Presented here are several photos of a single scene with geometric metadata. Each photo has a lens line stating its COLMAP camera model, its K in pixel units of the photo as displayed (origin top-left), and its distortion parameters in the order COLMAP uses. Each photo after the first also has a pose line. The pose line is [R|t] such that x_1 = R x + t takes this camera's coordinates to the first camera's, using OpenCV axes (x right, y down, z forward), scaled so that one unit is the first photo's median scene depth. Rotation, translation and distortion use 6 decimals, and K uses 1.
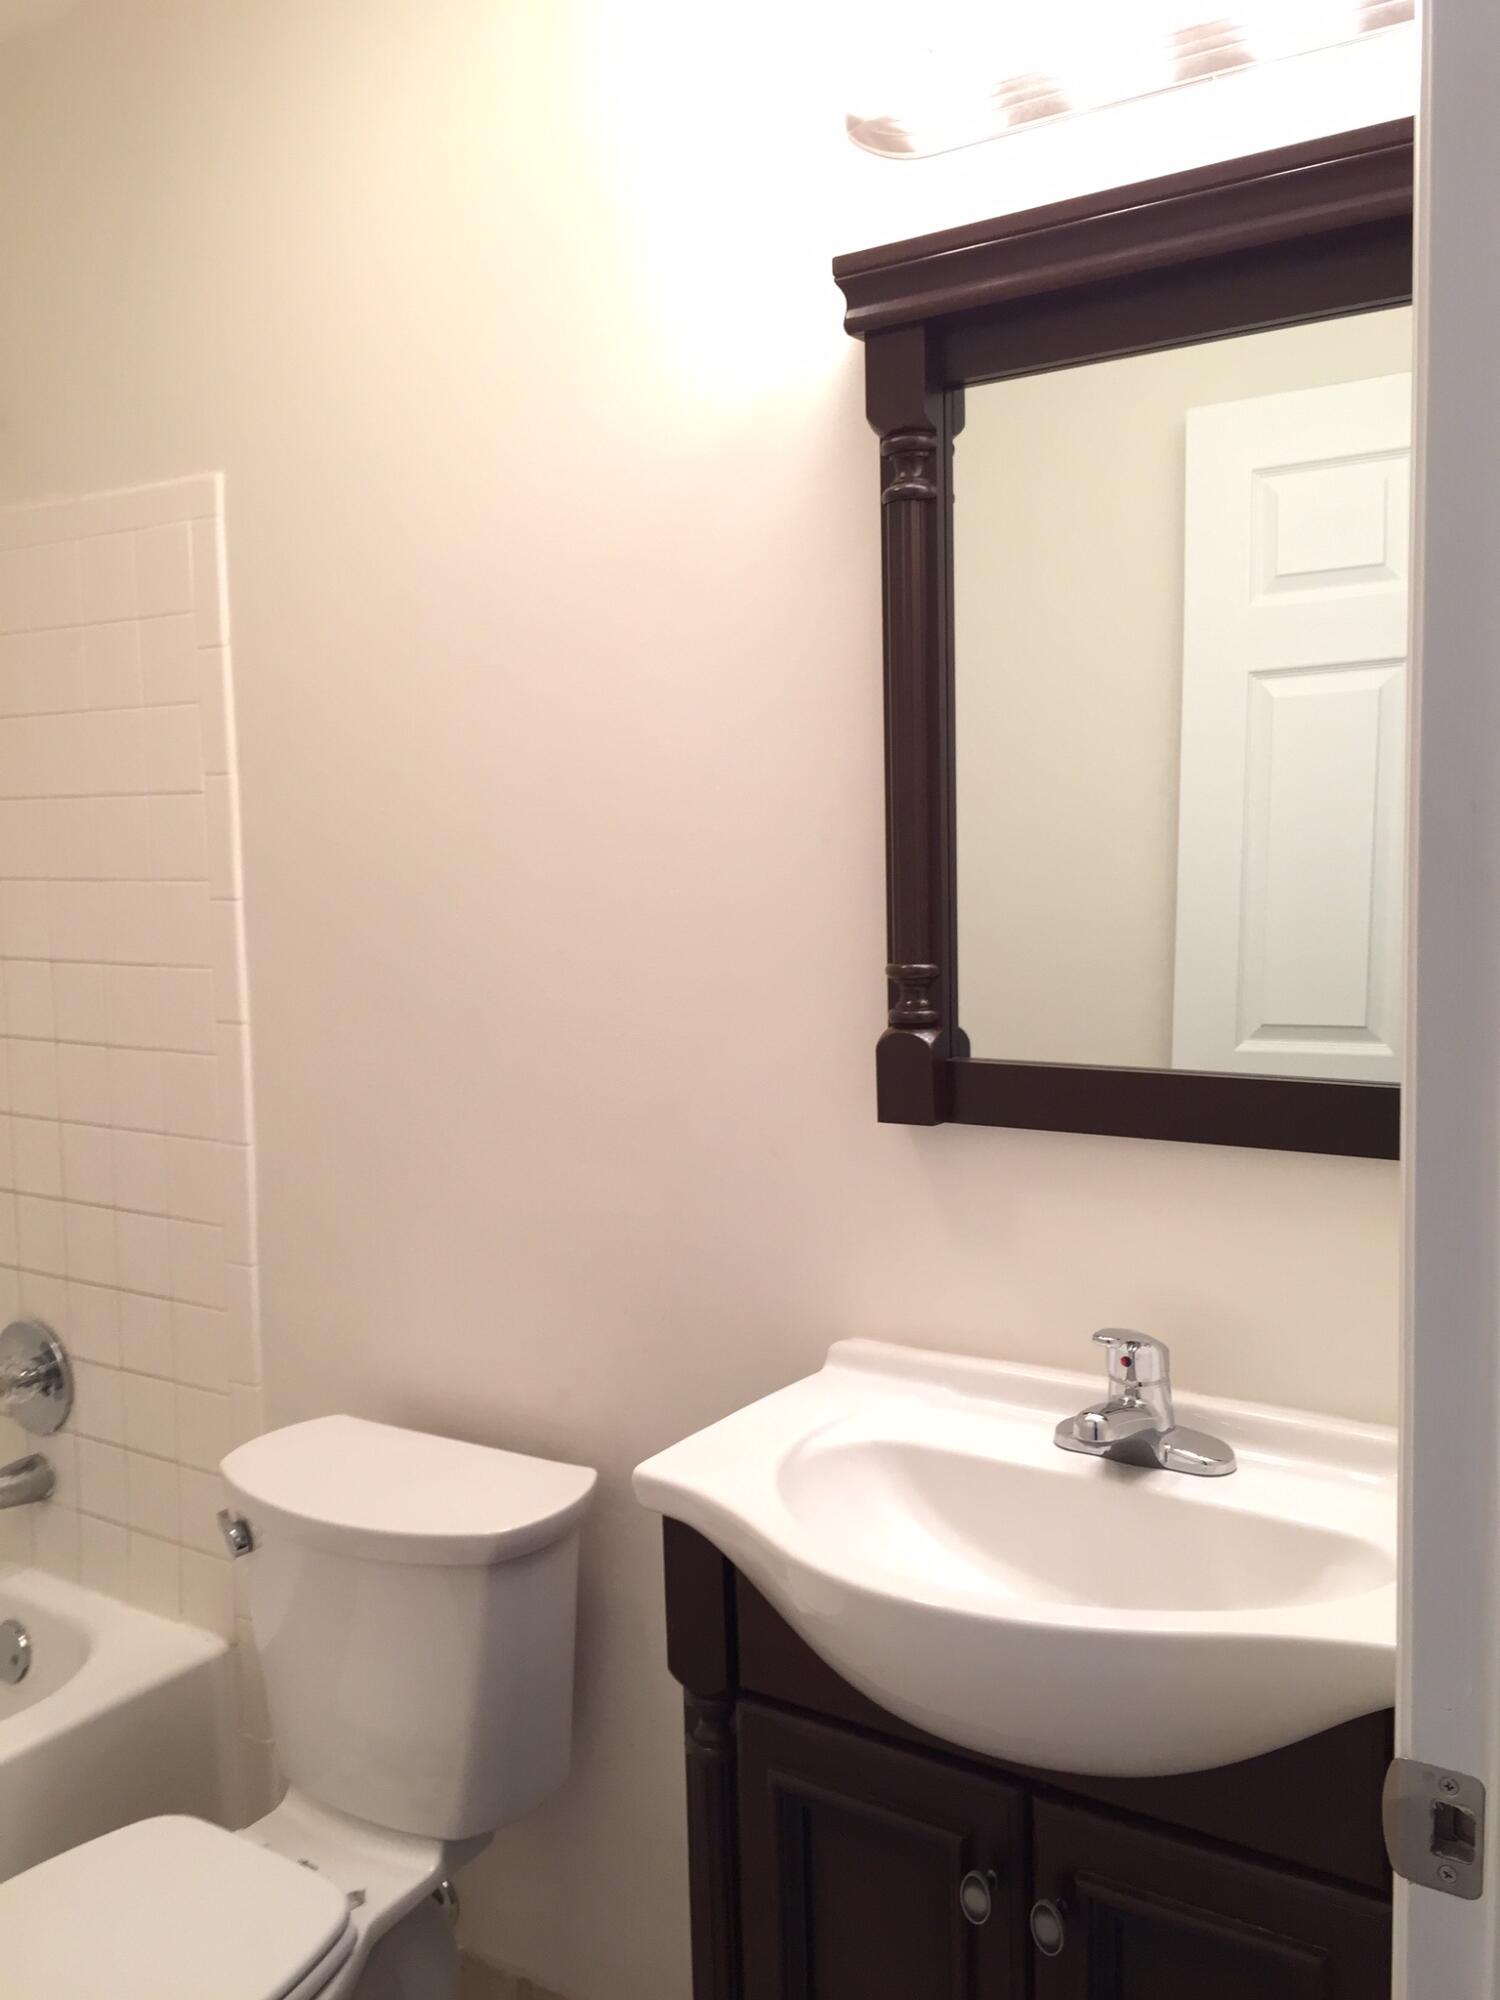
lens RADIAL K [[1710.1, 0, 743.4], [0, 1710.1, 995.1], [0, 0, 1]] dist [0.073114, -0.098130]
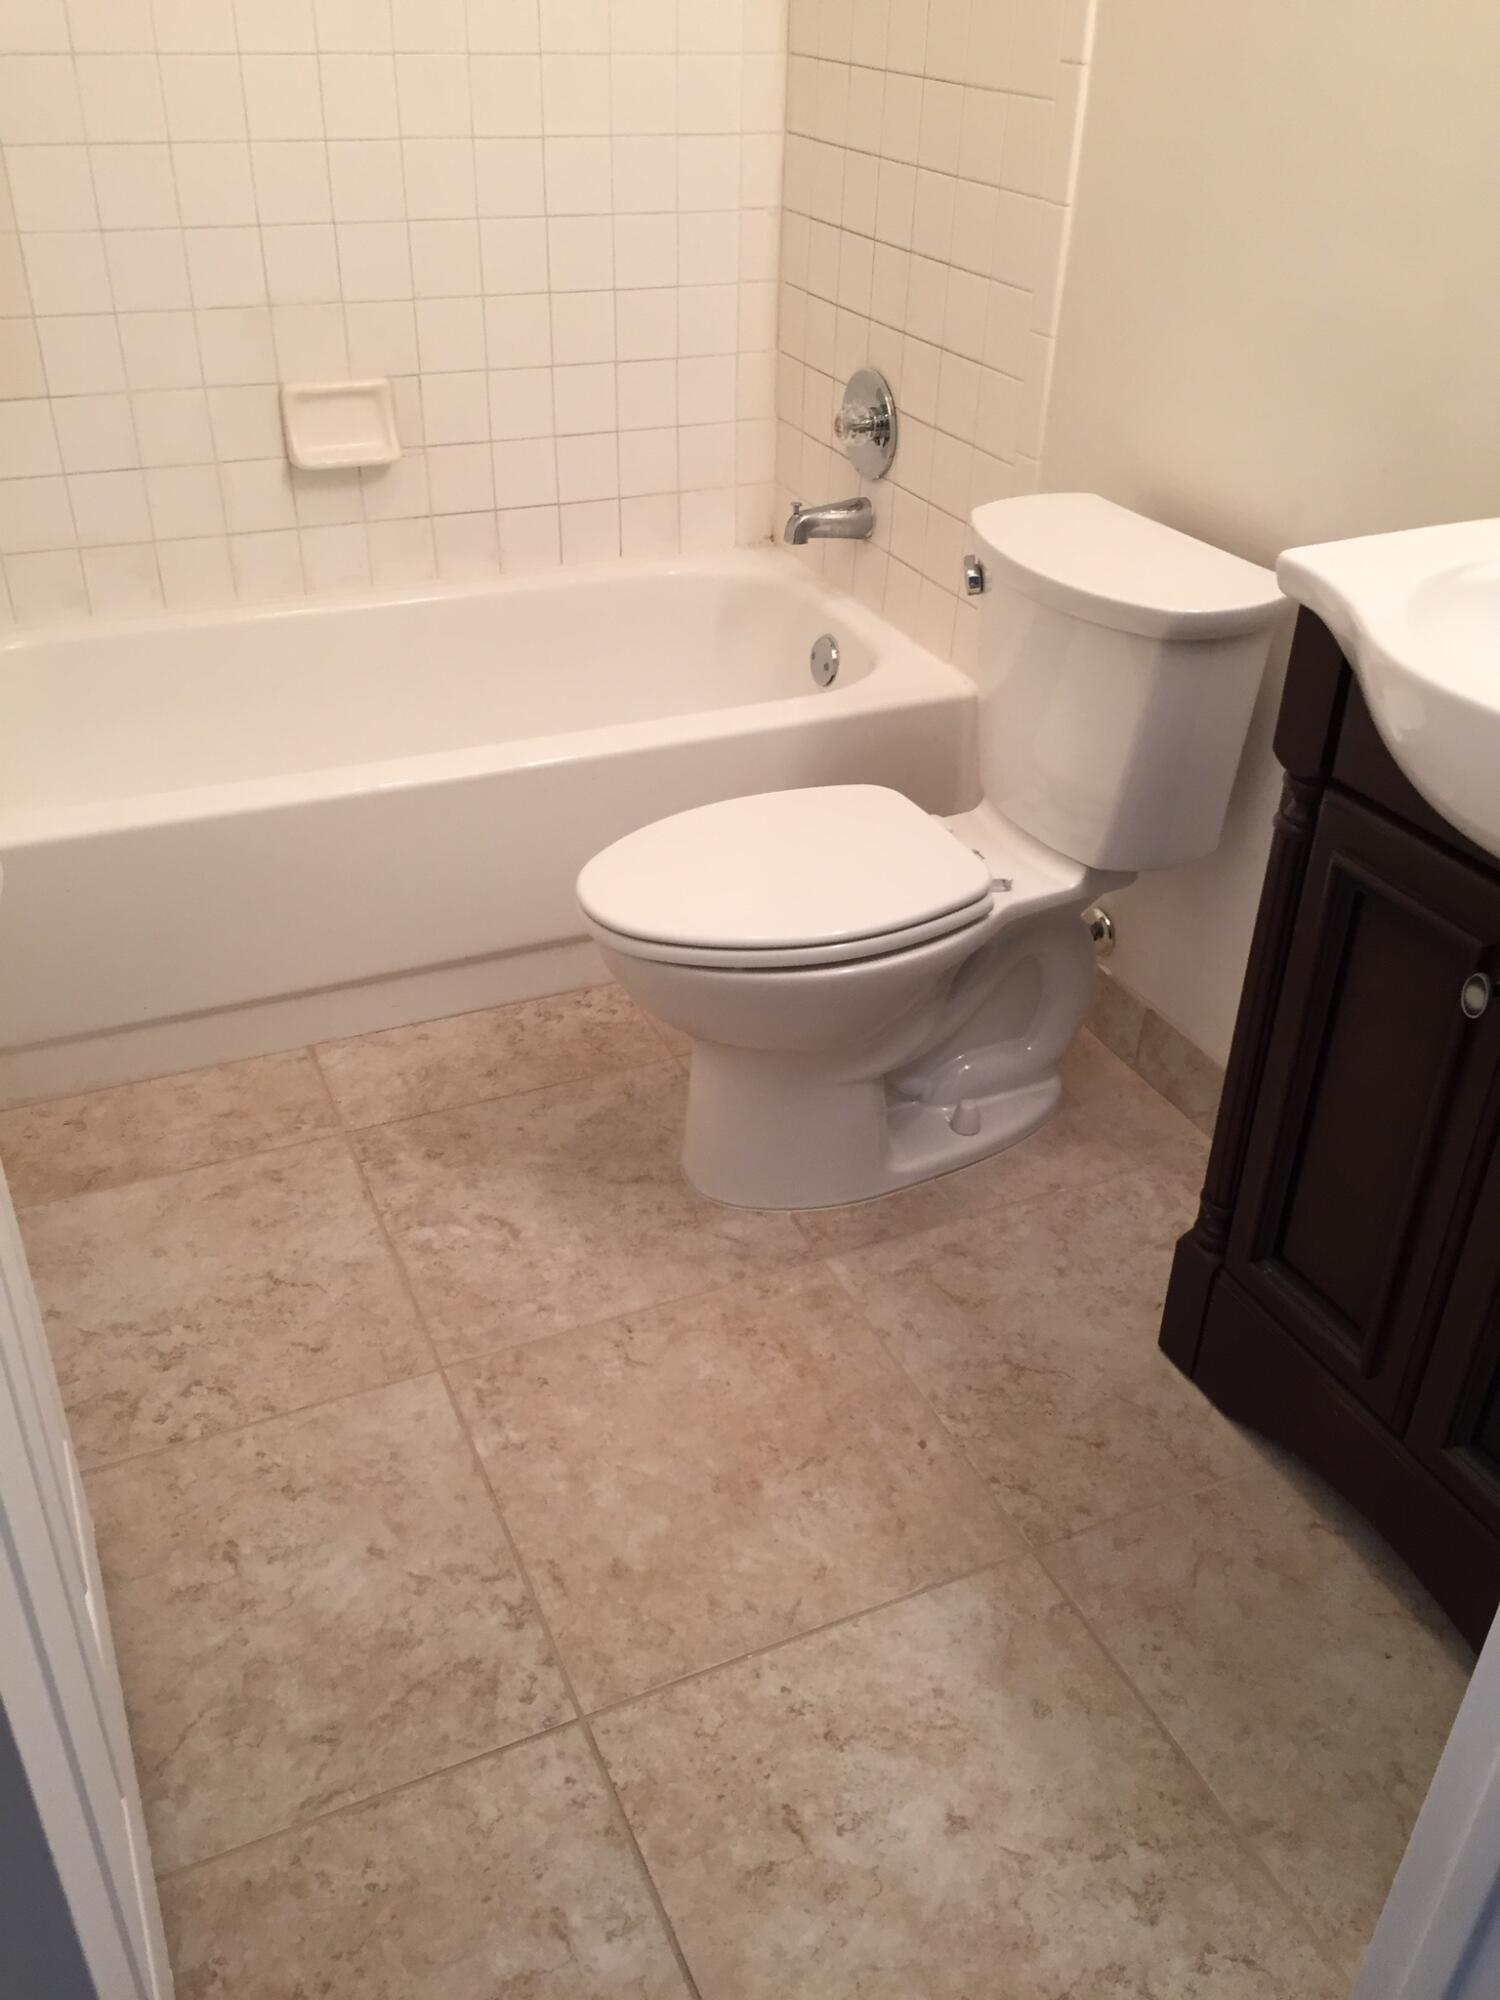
lens RADIAL K [[1710.1, 0, 743.4], [0, 1710.1, 995.1], [0, 0, 1]] dist [0.073114, -0.098130]
pose [[0.848973, 0.308728, -0.428873, 0.130560], [-0.084031, 0.880134, 0.467229, 0.038304], [0.521713, -0.360626, 0.773152, -0.038019]]
